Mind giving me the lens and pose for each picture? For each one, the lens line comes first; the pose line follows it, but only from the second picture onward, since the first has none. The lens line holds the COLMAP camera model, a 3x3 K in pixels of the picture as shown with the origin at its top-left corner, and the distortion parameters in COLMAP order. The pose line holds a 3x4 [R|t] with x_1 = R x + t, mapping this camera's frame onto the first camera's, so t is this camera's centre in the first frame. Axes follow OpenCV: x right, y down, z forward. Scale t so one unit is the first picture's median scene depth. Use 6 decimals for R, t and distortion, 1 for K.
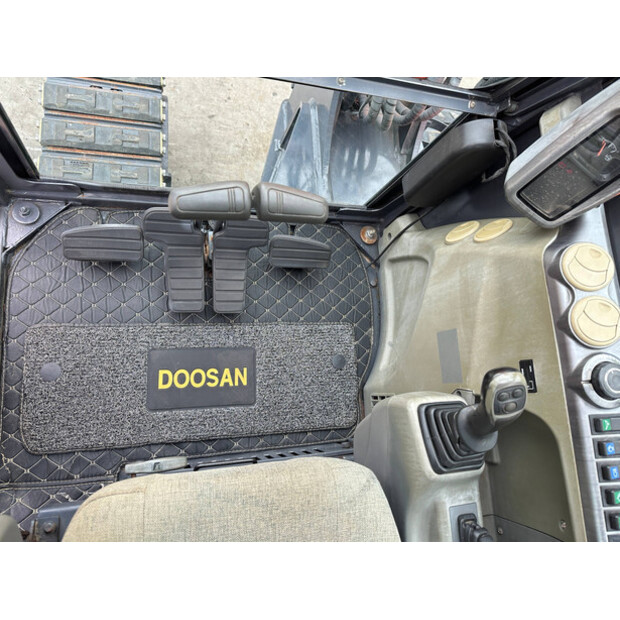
lens RADIAL K [[432.4, 0, 310.0], [0, 432.4, 310.0], [0, 0, 1]] dist [0.084727, -0.100007]
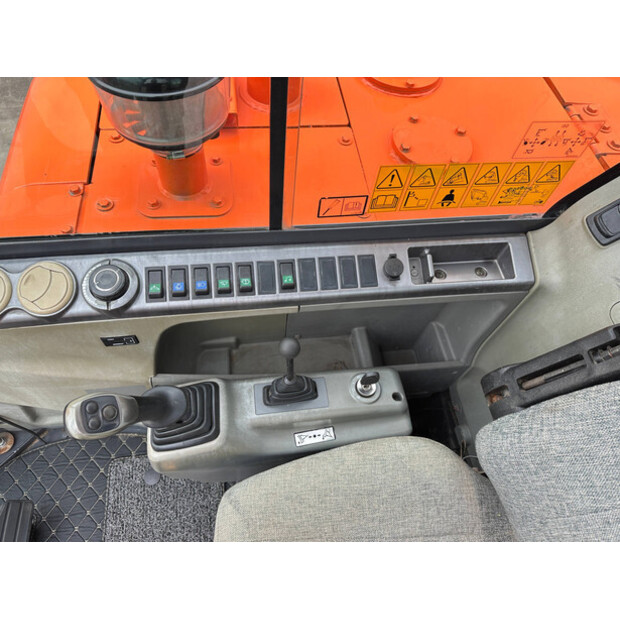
lens RADIAL K [[432.4, 0, 310.0], [0, 432.4, 310.0], [0, 0, 1]] dist [0.084727, -0.100007]
pose [[-0.046420, -0.978660, 0.200173, 0.346969], [0.956213, 0.014434, 0.292314, 0.267048], [-0.288965, 0.204978, 0.935138, -0.050129]]
